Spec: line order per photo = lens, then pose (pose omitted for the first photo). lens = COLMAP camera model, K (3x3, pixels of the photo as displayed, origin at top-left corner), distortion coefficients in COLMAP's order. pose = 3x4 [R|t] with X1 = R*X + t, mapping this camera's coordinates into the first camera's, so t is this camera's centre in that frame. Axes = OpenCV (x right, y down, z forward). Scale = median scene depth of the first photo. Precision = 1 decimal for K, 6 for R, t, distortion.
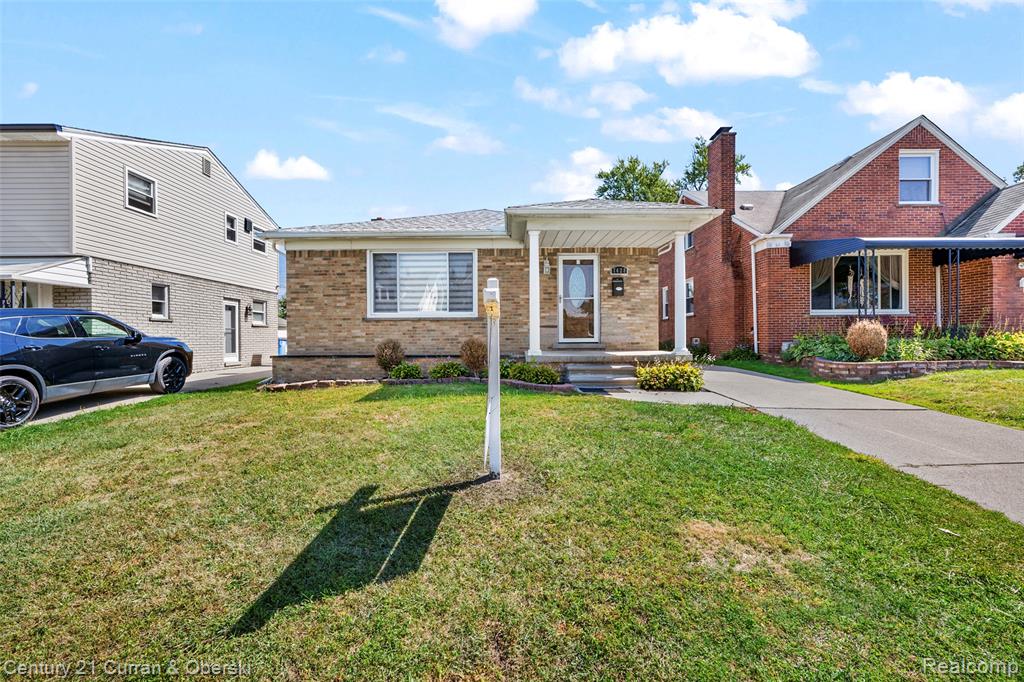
lens RADIAL K [[433.4, 0, 510.9], [0, 433.4, 335.8], [0, 0, 1]] dist [-0.001070, 0.000954]
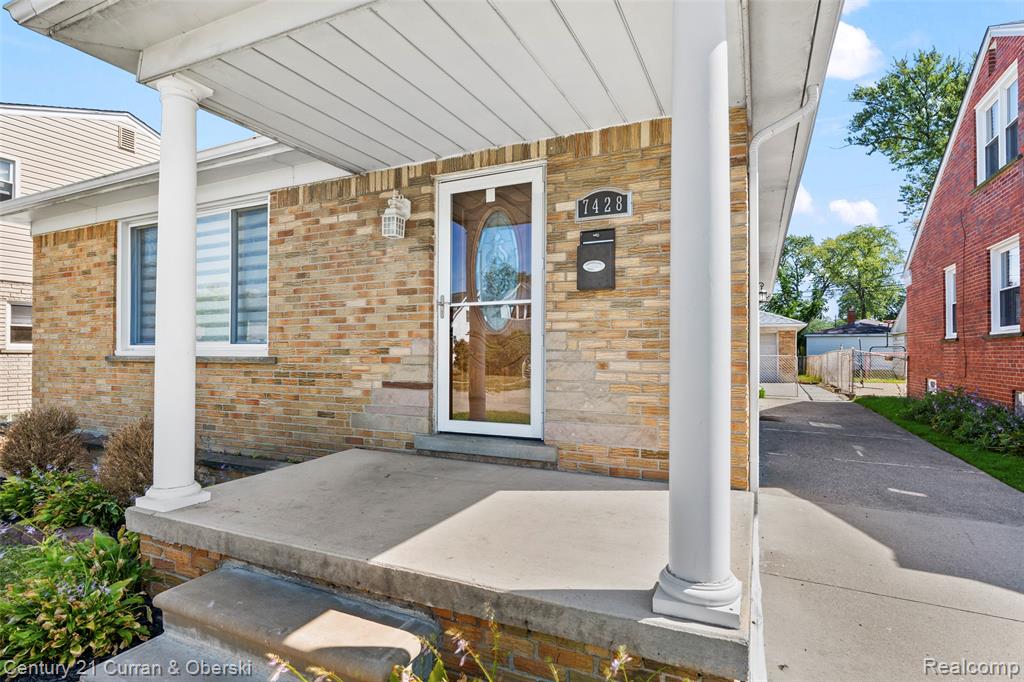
lens RADIAL K [[524.8, 0, 506.6], [0, 524.8, 346.0], [0, 0, 1]] dist [-0.001733, 0.001488]
pose [[0.907446, 0.000812, -0.420168, 0.342013], [-0.004419, 0.999961, -0.007613, -0.050969], [0.420145, 0.008765, 0.907415, 0.645140]]
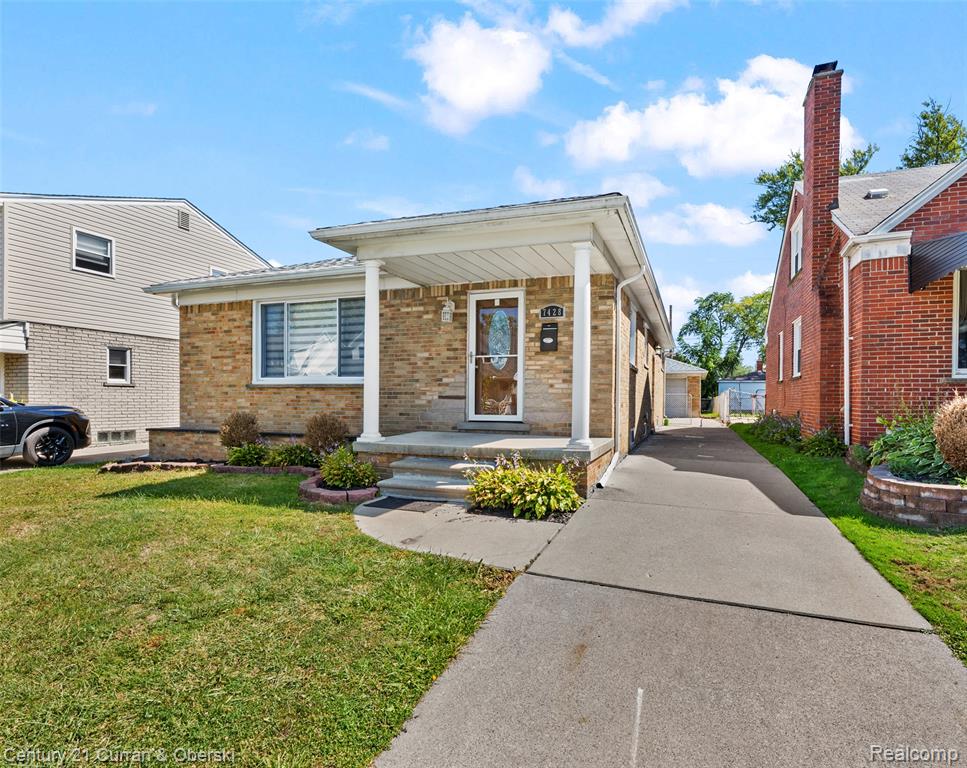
lens RADIAL K [[512.7, 0, 506.3], [0, 512.7, 400.3], [0, 0, 1]] dist [0.000627, -0.001111]
pose [[0.944689, 0.012220, -0.327740, 0.438641], [-0.009799, 0.999911, 0.009037, -0.025111], [0.327821, -0.005326, 0.944725, 0.251258]]
